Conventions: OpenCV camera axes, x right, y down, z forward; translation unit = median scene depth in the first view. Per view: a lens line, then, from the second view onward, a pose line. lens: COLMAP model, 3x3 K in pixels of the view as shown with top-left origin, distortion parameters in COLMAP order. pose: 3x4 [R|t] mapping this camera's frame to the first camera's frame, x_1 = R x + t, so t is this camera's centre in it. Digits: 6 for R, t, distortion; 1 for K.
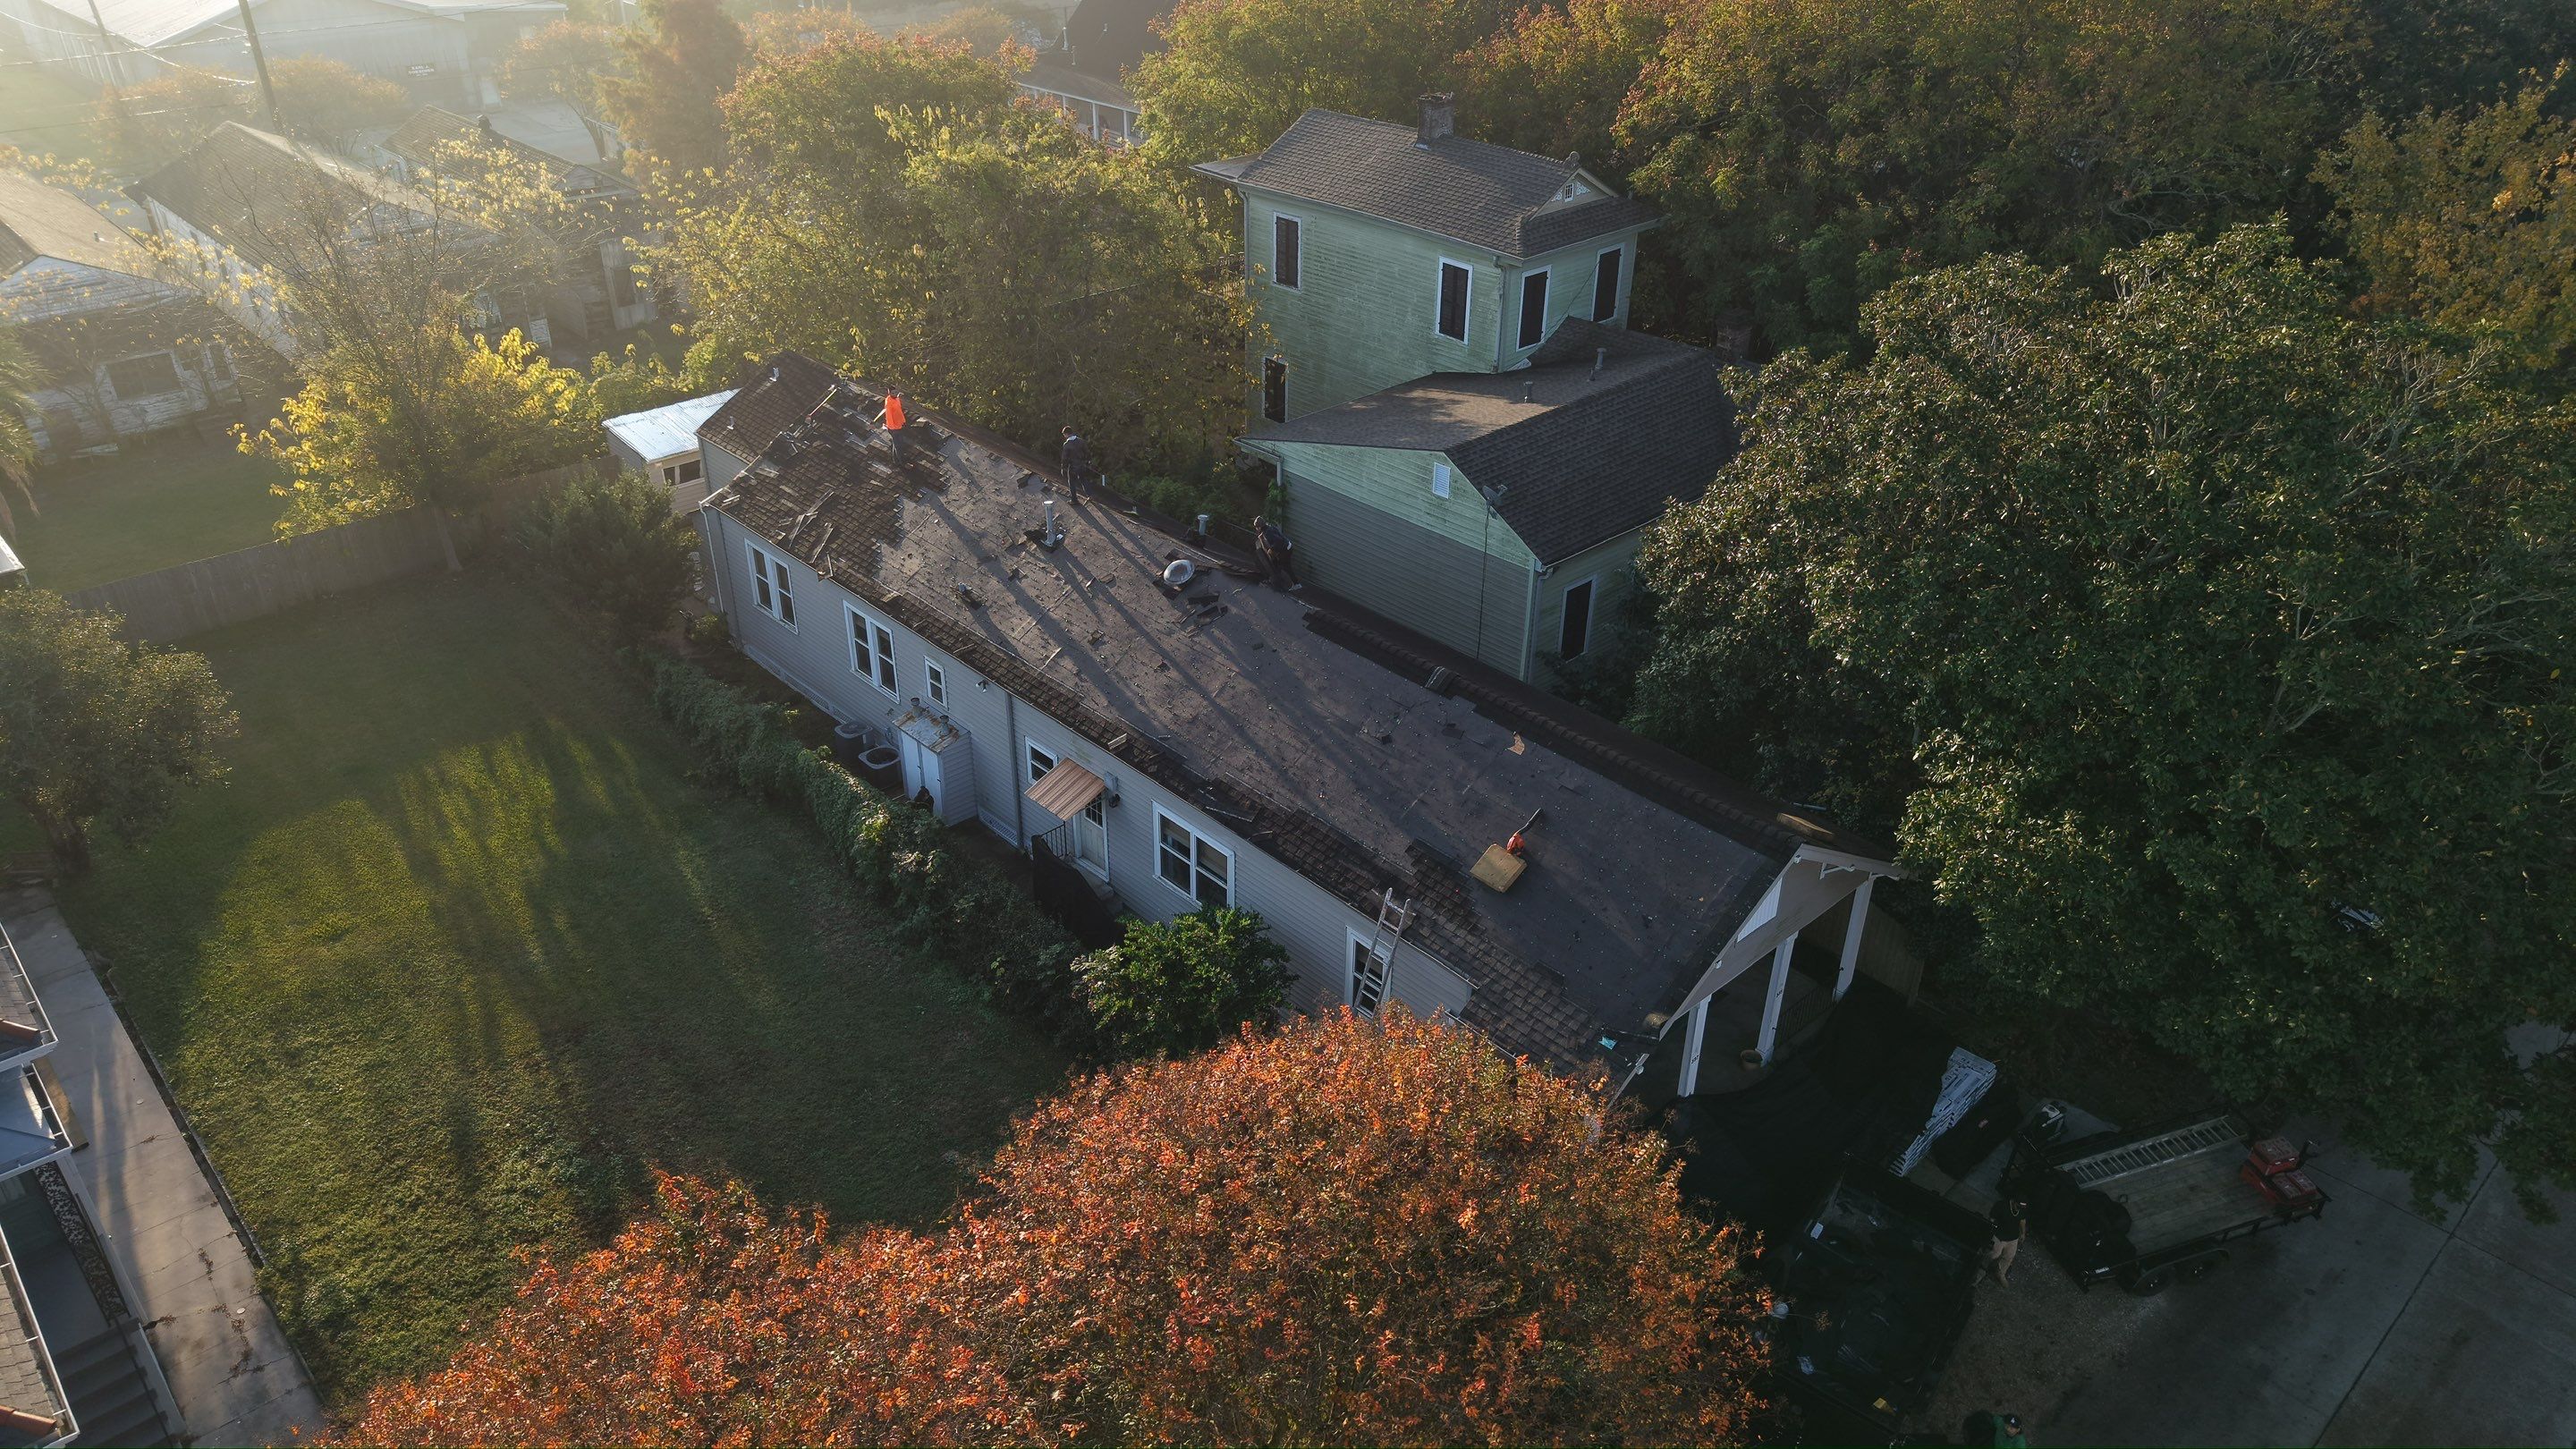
lens RADIAL K [[1662.6, 0, 1282.2], [0, 1662.6, 708.6], [0, 0, 1]] dist [0.095415, -0.182271]
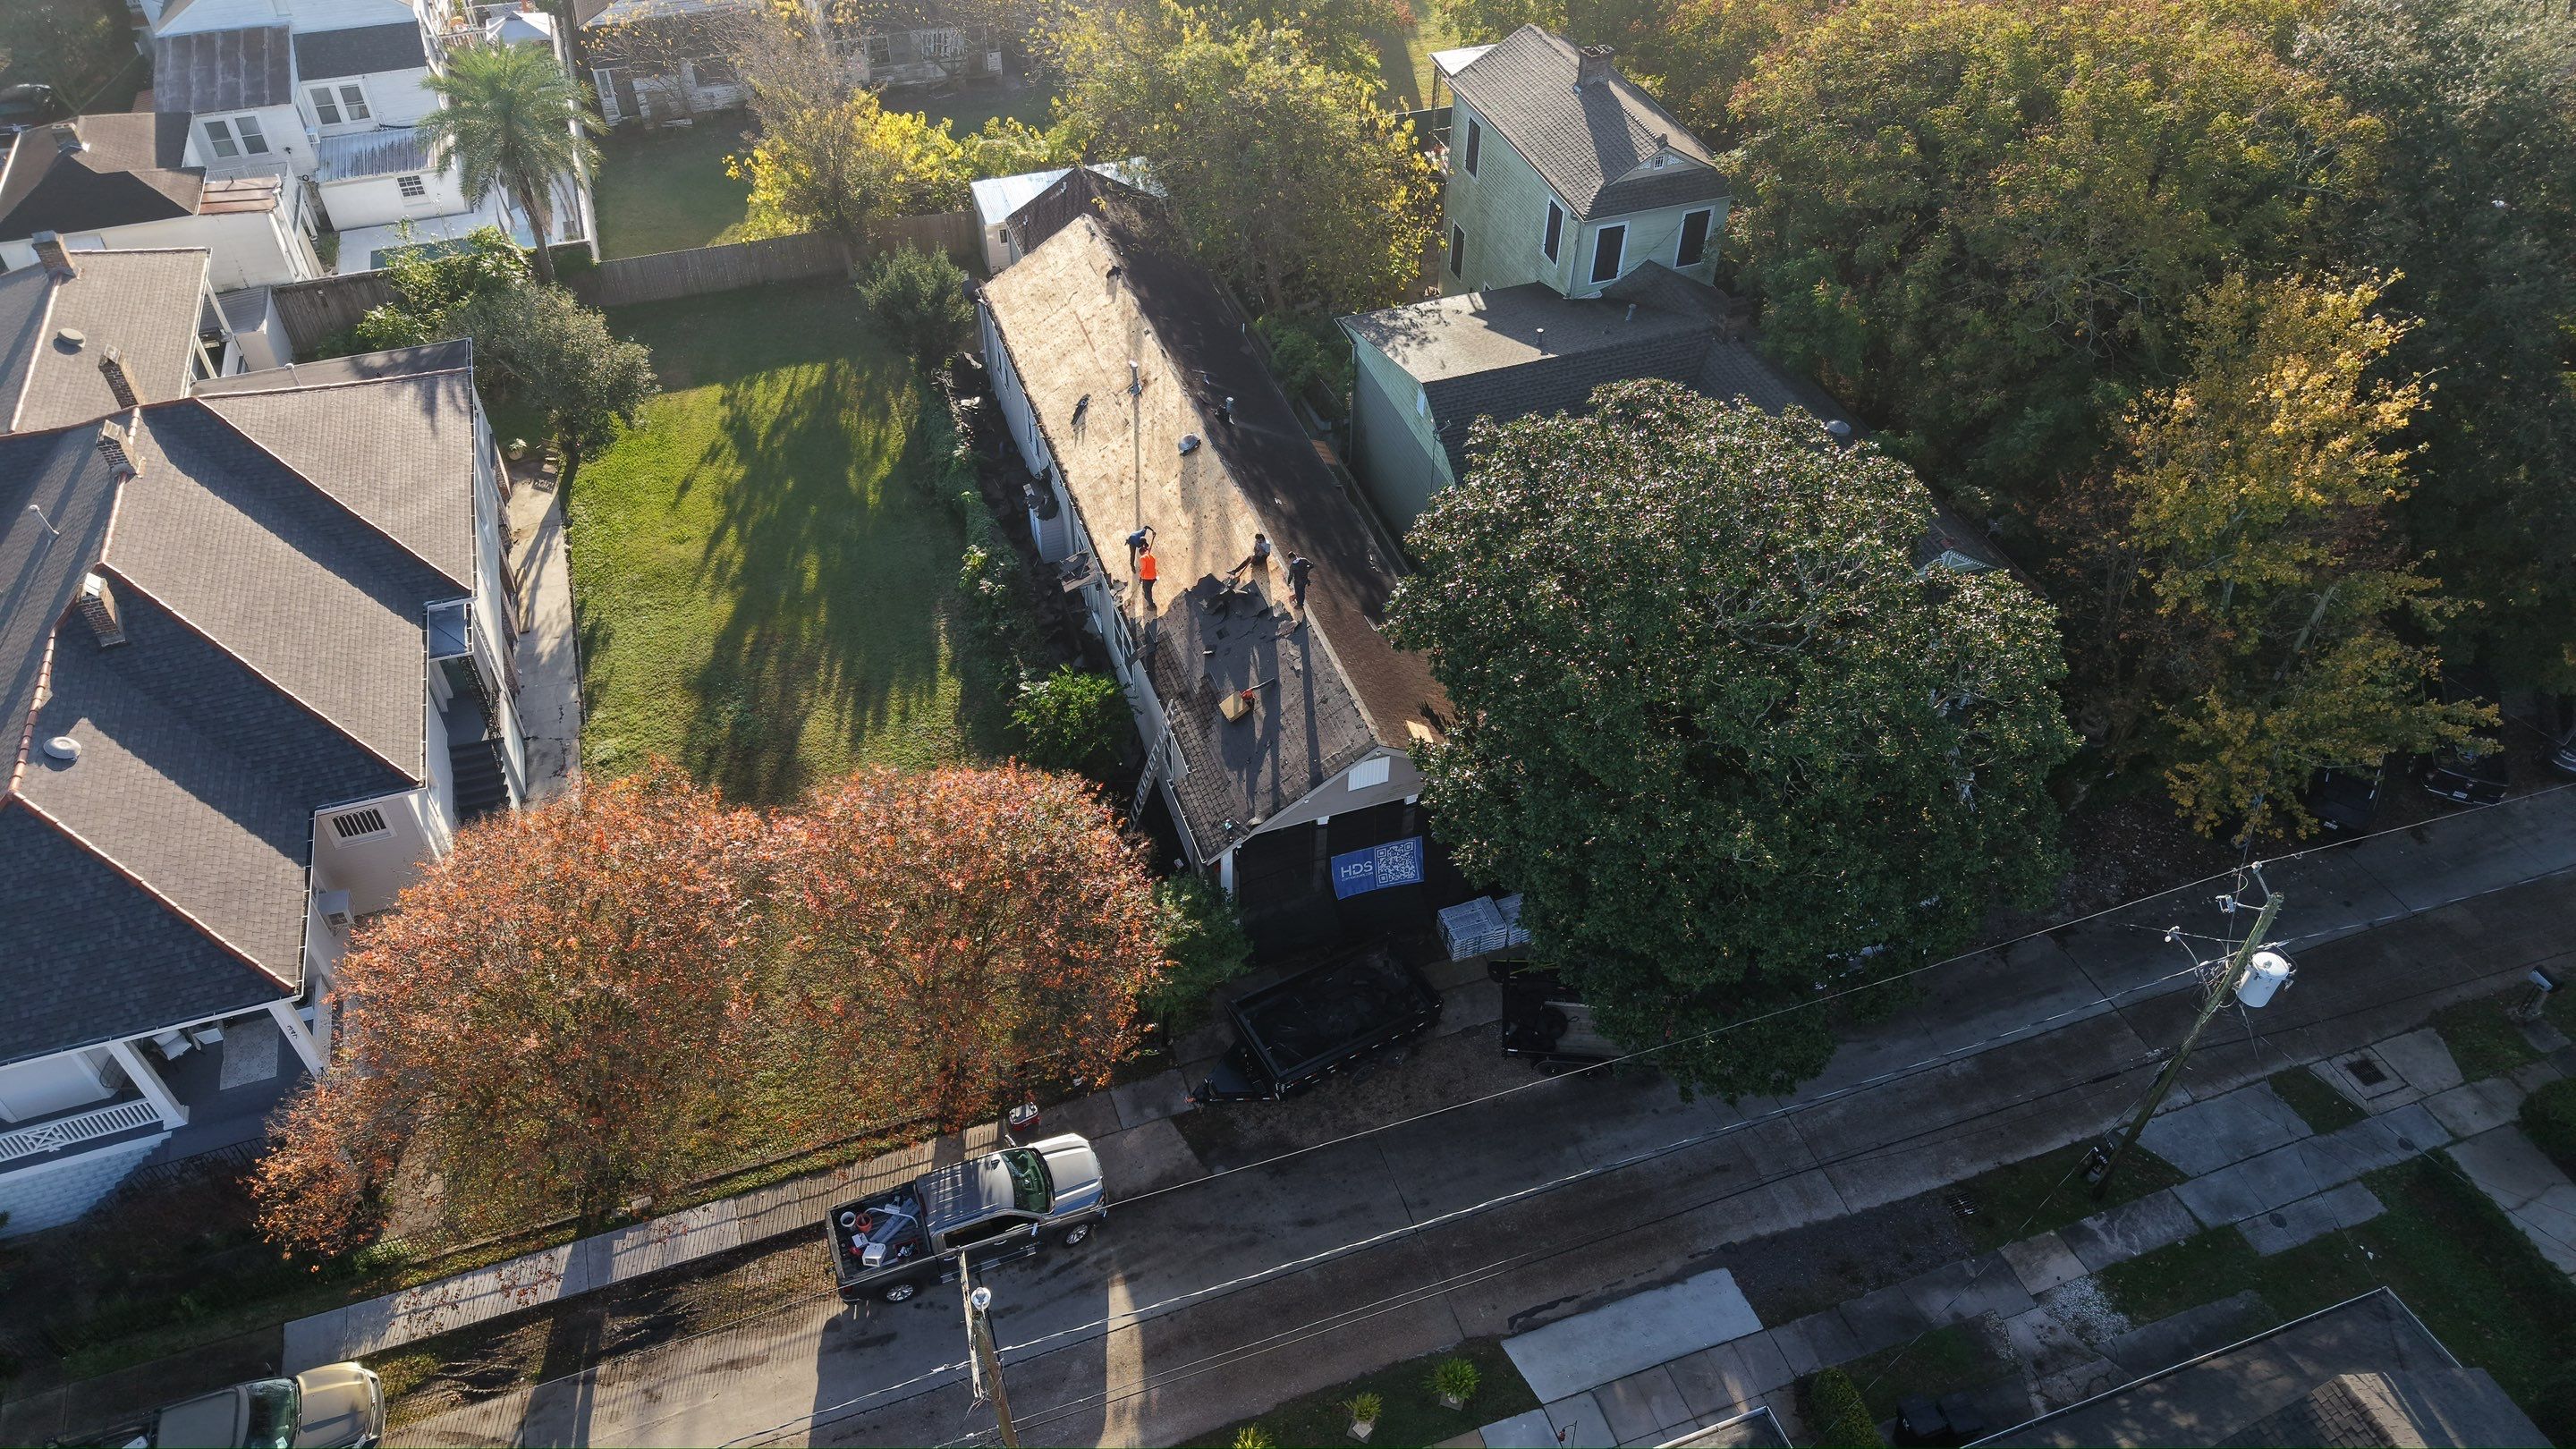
lens RADIAL K [[1628.5, 0, 1281.8], [0, 1628.5, 752.2], [0, 0, 1]] dist [0.002712, -0.001025]
pose [[0.912203, 0.291013, -0.288440, 0.466406], [-0.205680, 0.934064, 0.291924, -0.240332], [0.354375, -0.206968, 0.911912, -0.297320]]
